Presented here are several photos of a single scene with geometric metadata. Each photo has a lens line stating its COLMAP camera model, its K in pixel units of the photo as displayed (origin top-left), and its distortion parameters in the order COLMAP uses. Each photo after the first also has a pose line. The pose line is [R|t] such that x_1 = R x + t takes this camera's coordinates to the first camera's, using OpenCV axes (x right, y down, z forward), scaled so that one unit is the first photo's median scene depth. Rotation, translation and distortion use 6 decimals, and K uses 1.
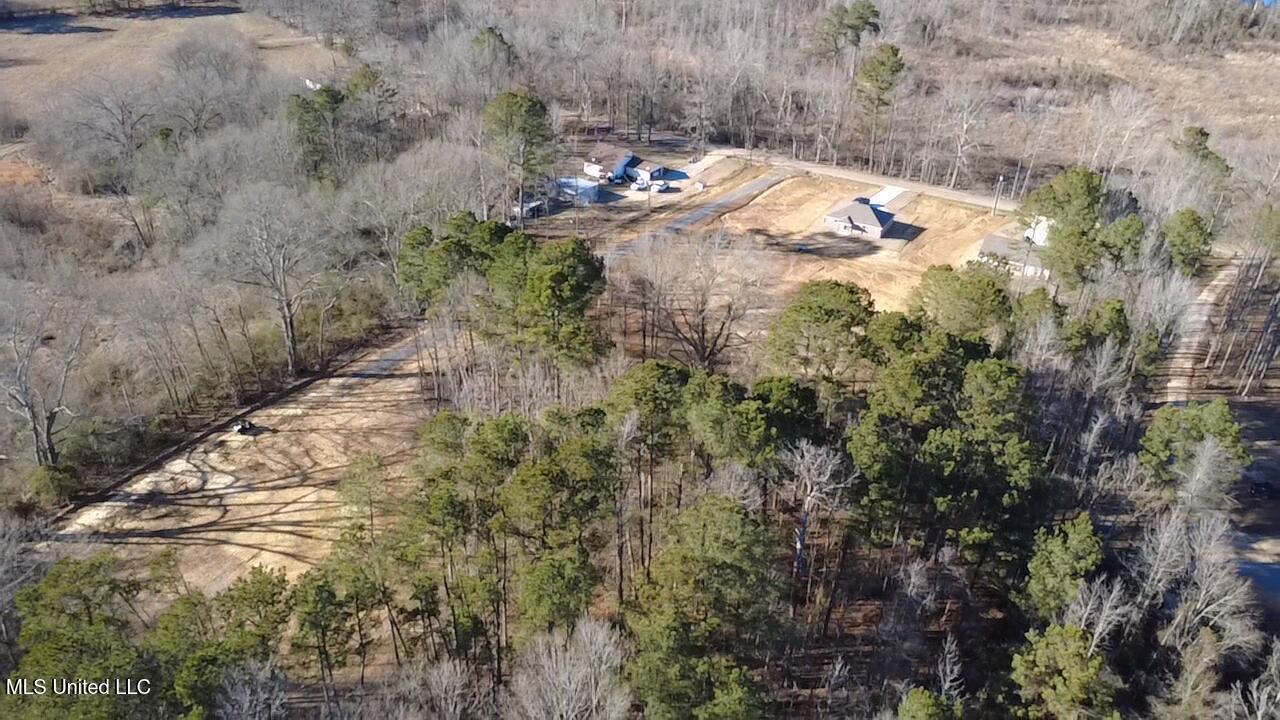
lens RADIAL K [[941.3, 0, 634.2], [0, 941.3, 359.4], [0, 0, 1]] dist [-0.001063, 0.004772]
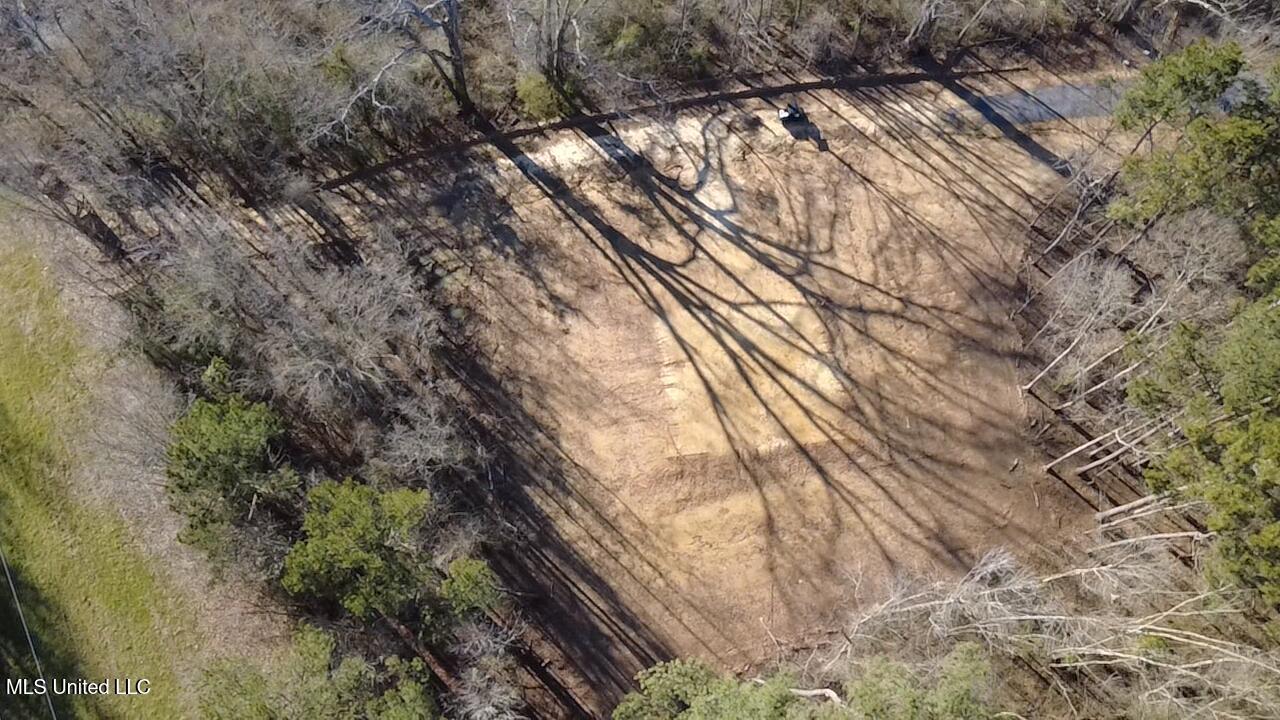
lens RADIAL K [[941.3, 0, 635.6], [0, 941.3, 356.6], [0, 0, 1]] dist [-0.001063, 0.004772]
pose [[0.691664, 0.678682, -0.246966, -0.215312], [-0.372641, 0.628283, 0.682934, -0.265337], [0.618659, -0.380331, 0.687466, 0.407018]]
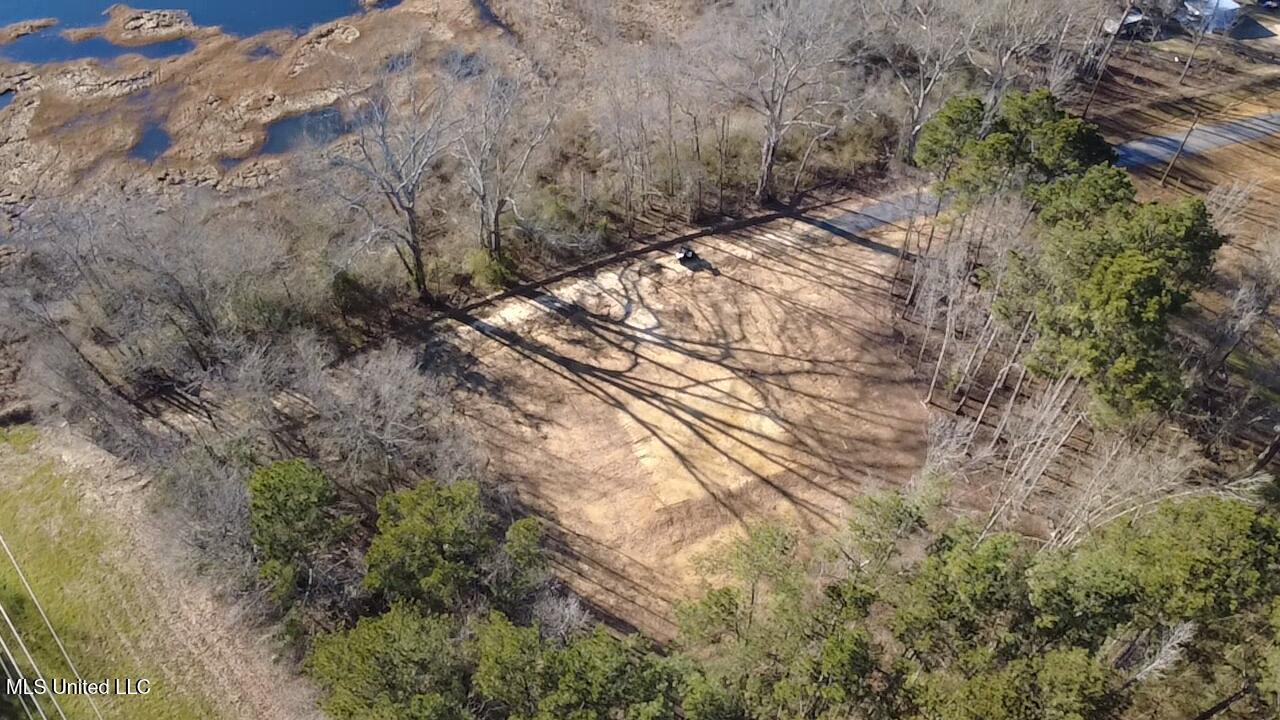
lens RADIAL K [[941.3, 0, 636.6], [0, 941.3, 358.0], [0, 0, 1]] dist [-0.001063, 0.004772]
pose [[0.841348, 0.400603, -0.362836, -0.104672], [-0.266958, 0.891708, 0.365501, -0.161140], [0.469964, -0.210652, 0.857181, 0.222432]]
